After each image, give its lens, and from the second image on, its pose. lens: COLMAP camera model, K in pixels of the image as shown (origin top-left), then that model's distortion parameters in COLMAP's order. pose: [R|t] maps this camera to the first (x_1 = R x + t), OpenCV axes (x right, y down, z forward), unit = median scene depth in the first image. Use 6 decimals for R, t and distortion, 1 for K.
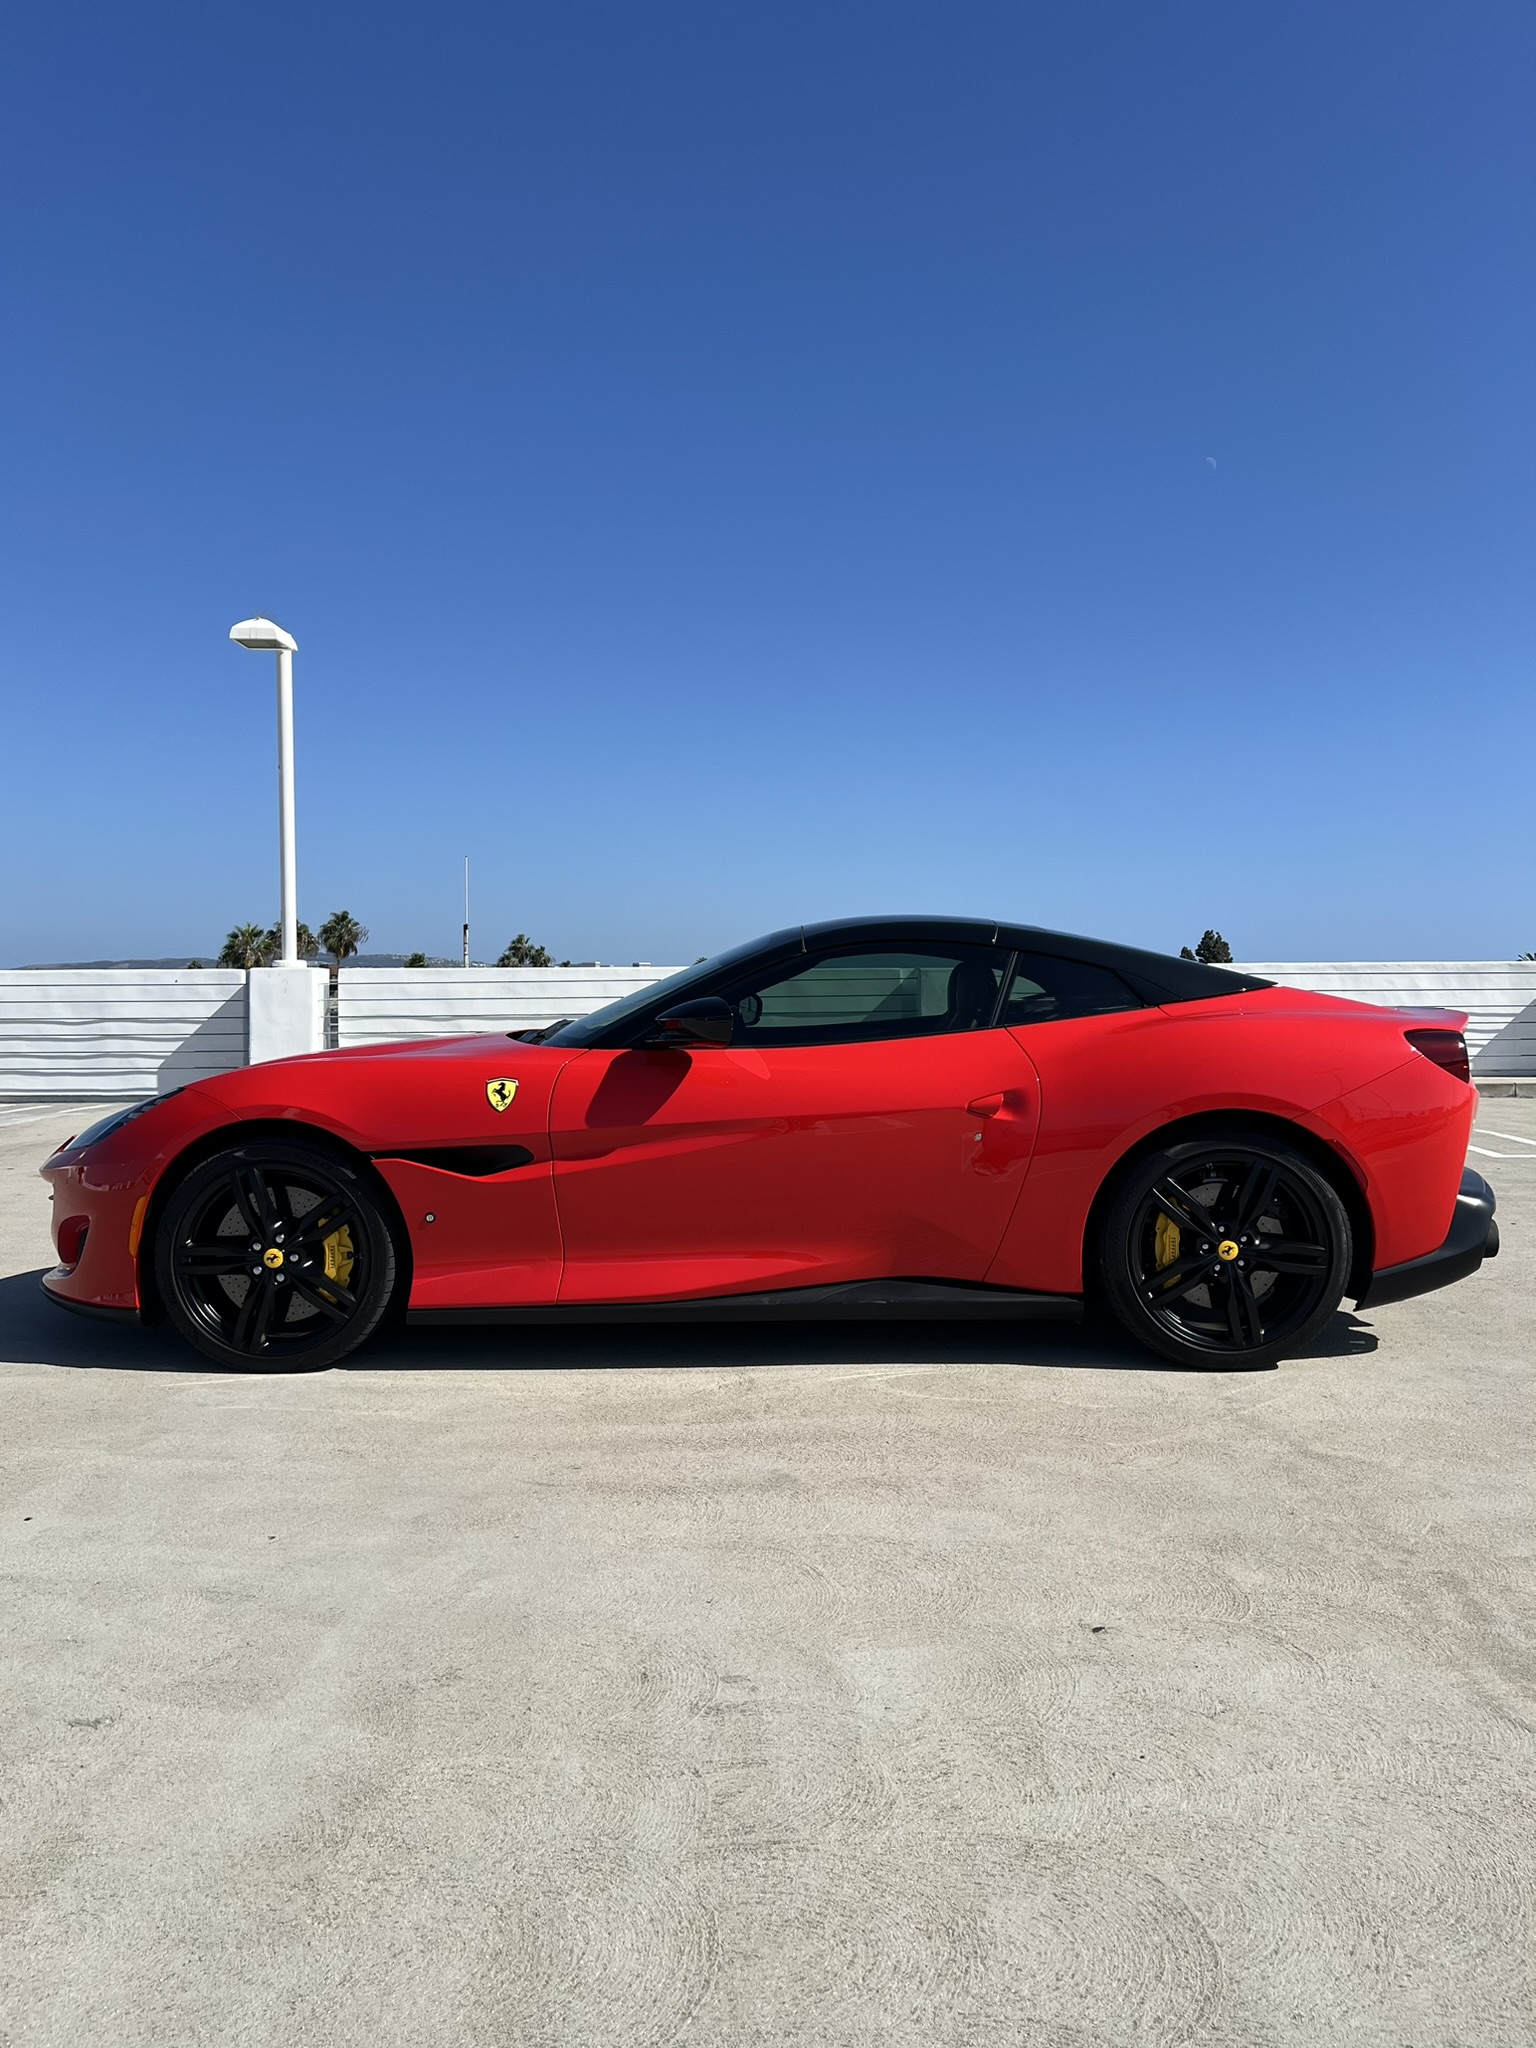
lens RADIAL K [[1548.0, 0, 764.2], [0, 1548.0, 1014.0], [0, 0, 1]] dist [0.044995, -0.016039]
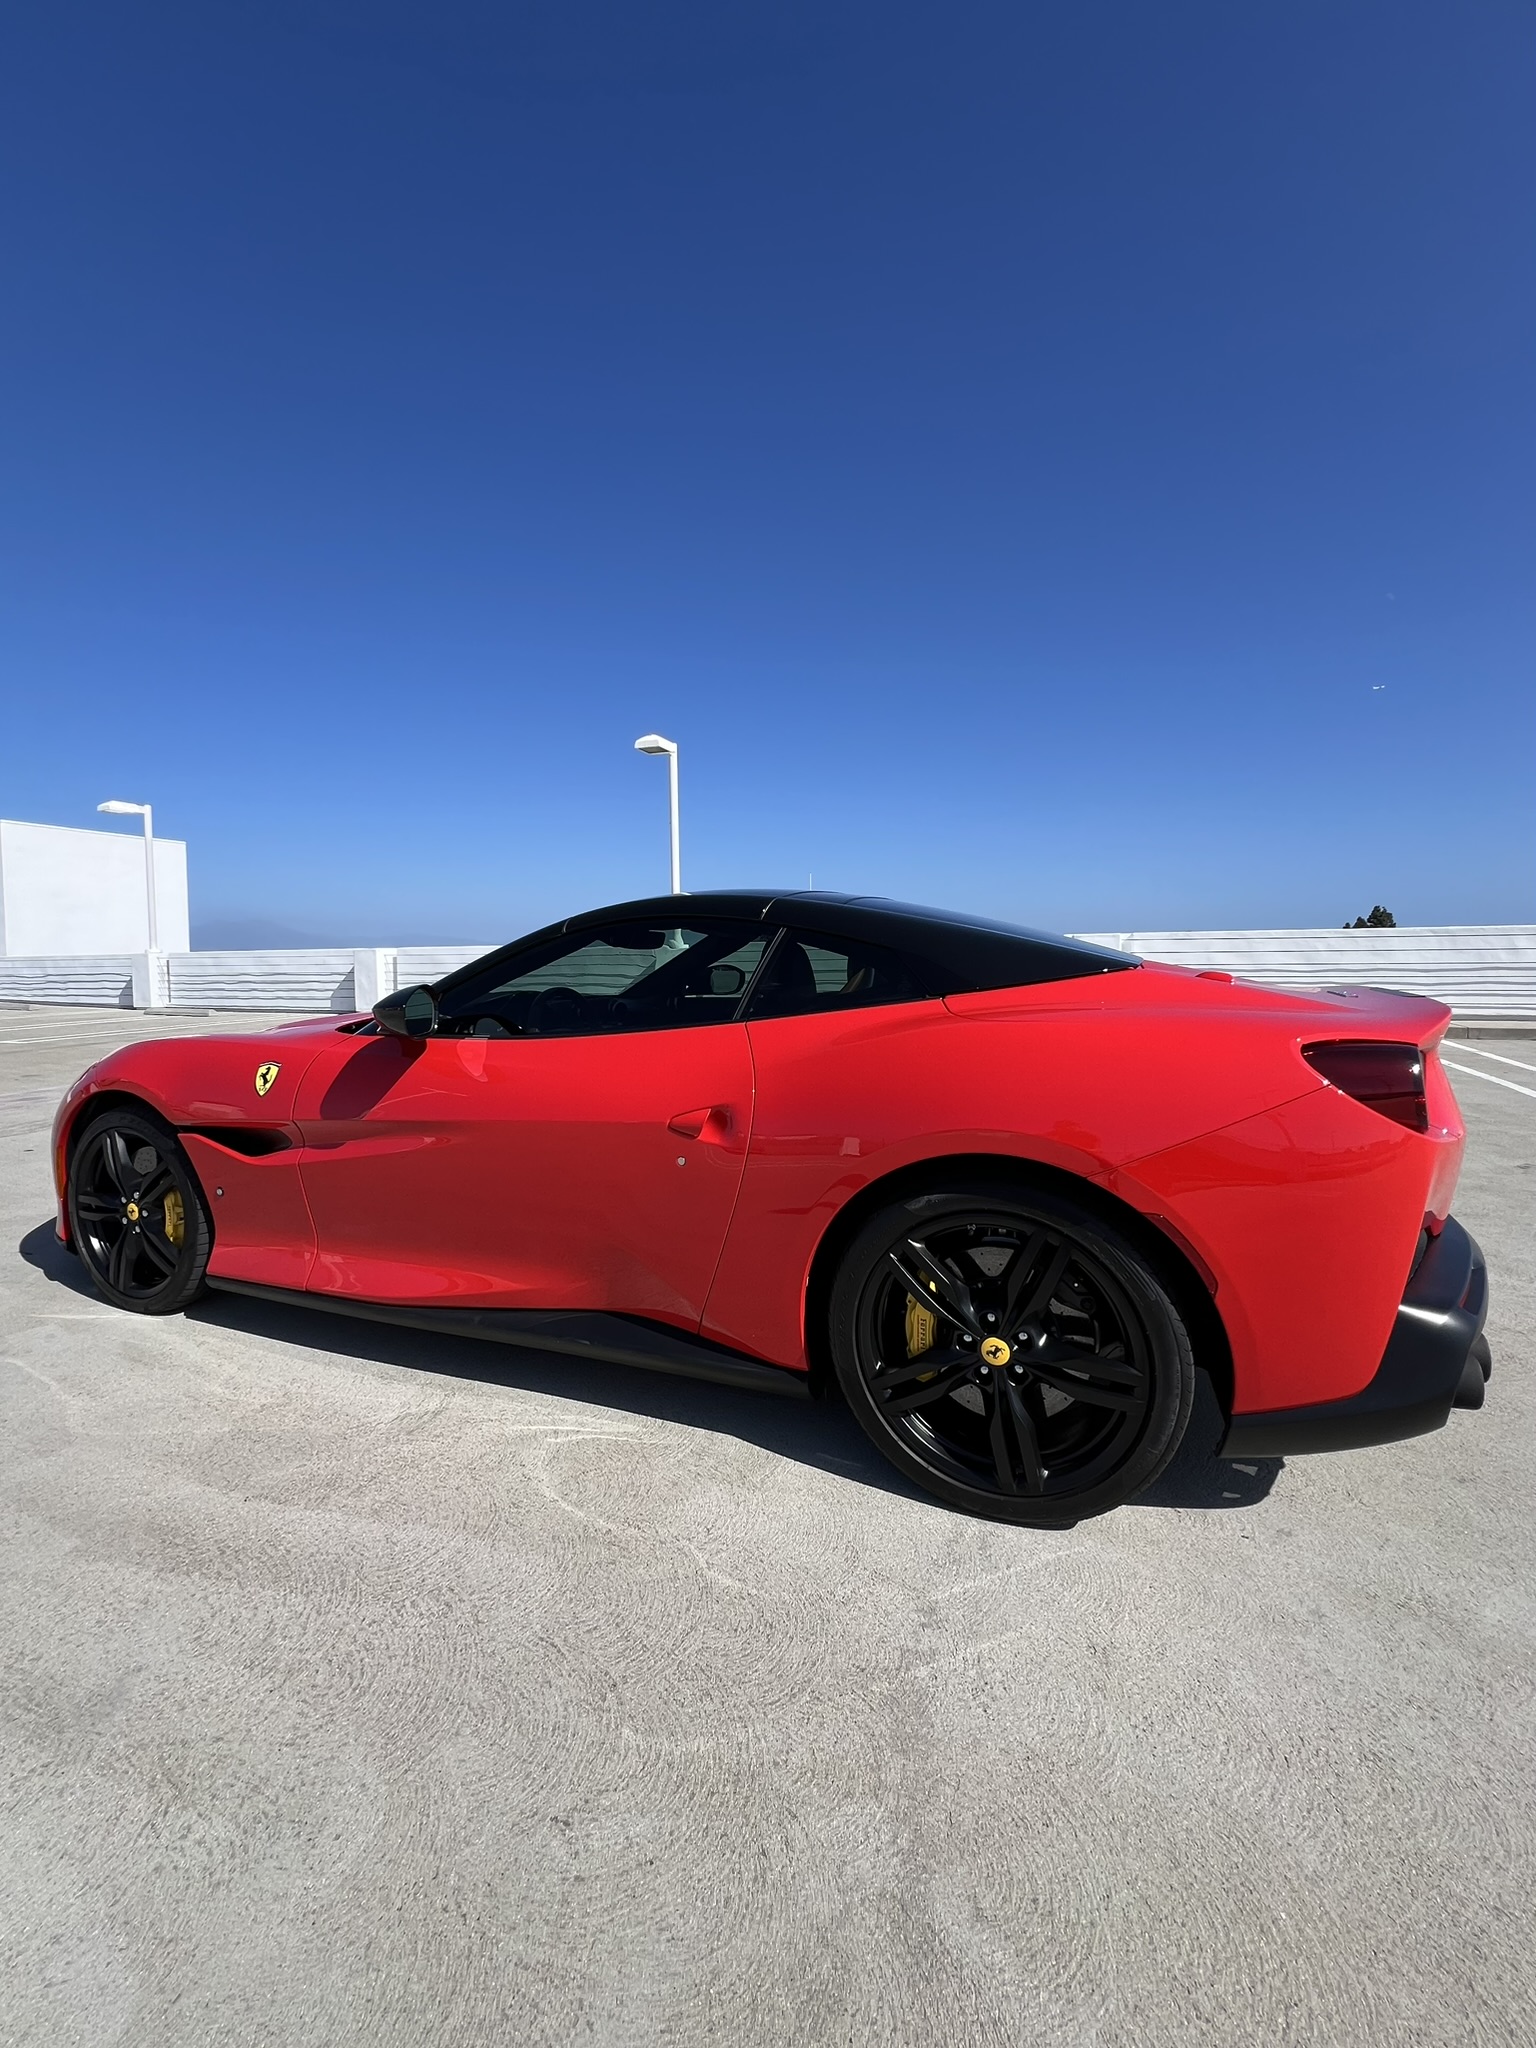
lens RADIAL K [[825.5, 0, 758.3], [0, 825.5, 983.2], [0, 0, 1]] dist [-0.000353, 0.001712]
pose [[0.931057, 0.005545, -0.364832, 0.331780], [0.004215, 0.999654, 0.025948, -0.023882], [0.364849, -0.025697, 0.930712, 0.615769]]
